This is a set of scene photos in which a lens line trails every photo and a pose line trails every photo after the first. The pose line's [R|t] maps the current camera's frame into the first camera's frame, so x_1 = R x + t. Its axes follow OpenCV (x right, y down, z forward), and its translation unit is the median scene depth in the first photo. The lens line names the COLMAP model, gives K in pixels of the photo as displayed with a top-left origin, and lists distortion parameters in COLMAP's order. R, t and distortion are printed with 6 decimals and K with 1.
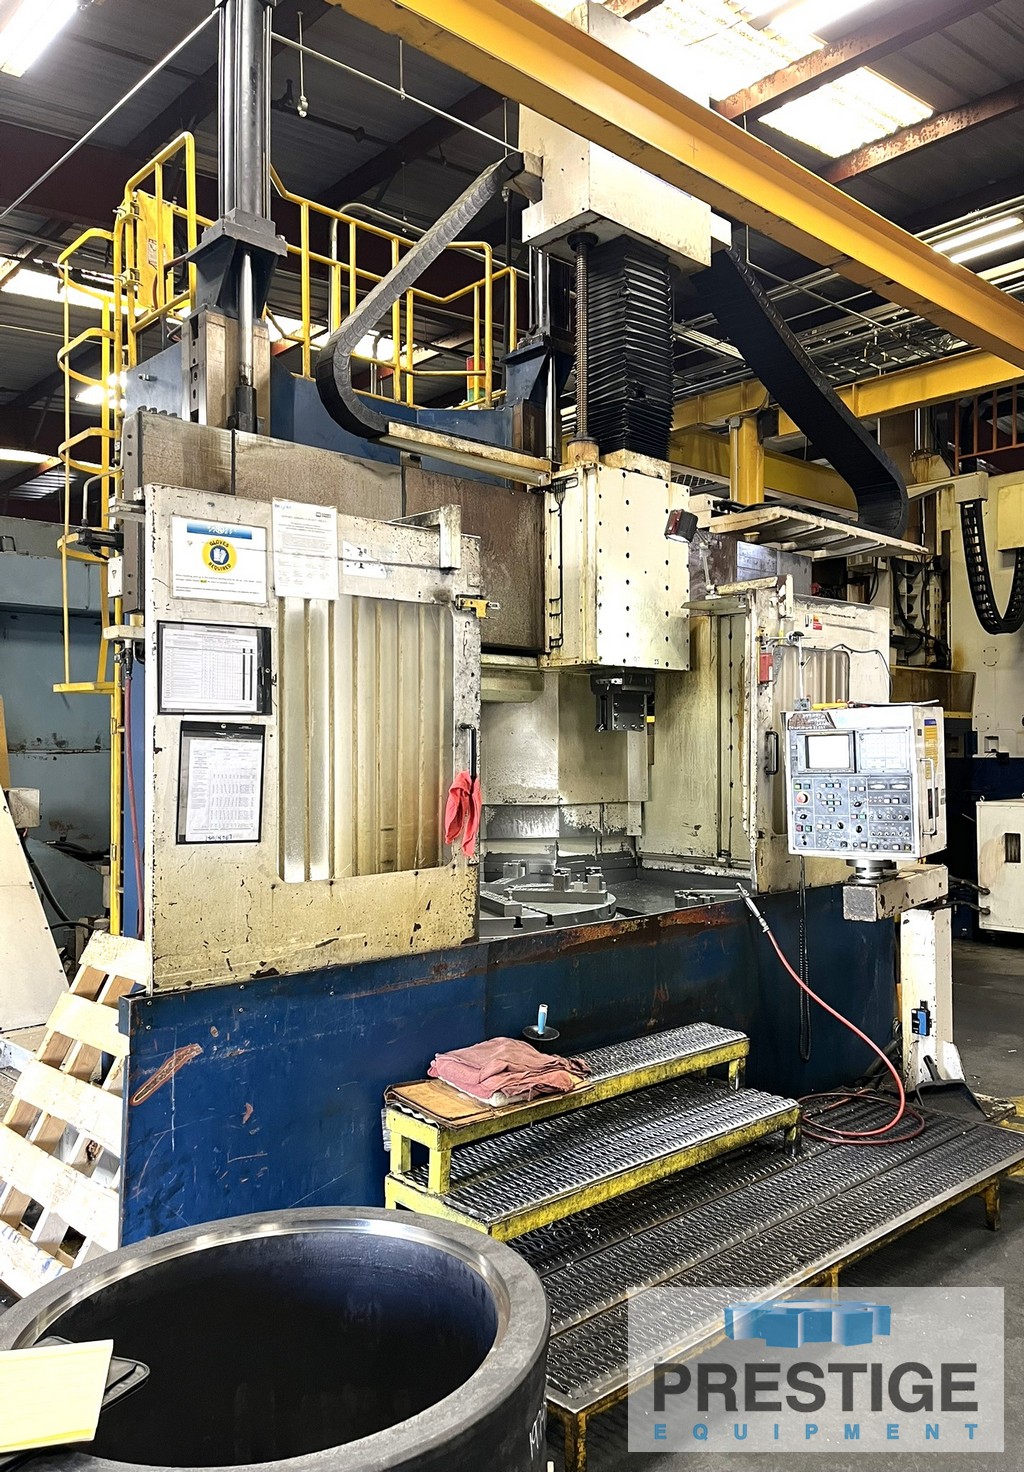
lens RADIAL K [[1140.7, 0, 520.6], [0, 1140.7, 741.8], [0, 0, 1]] dist [0.033826, -0.024026]
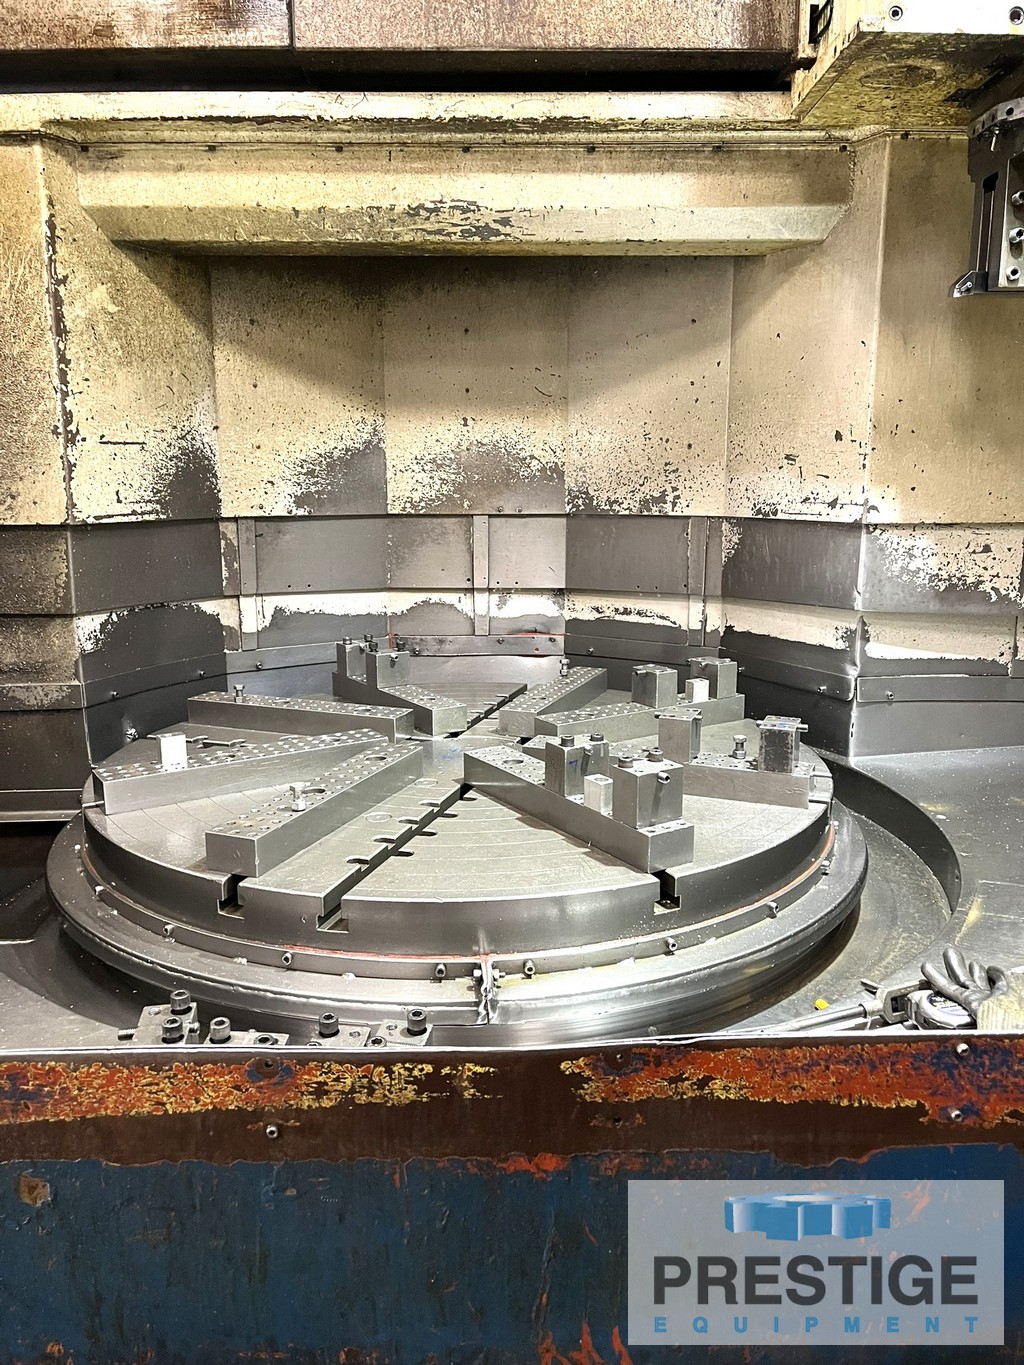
lens RADIAL K [[1066.3, 0, 510.7], [0, 1066.3, 671.8], [0, 0, 1]] dist [0.034692, -0.013929]
pose [[0.746363, 0.136841, -0.651319, 0.158397], [0.002741, 0.977994, 0.208615, 0.025542], [0.665534, -0.157488, 0.729563, 0.575221]]
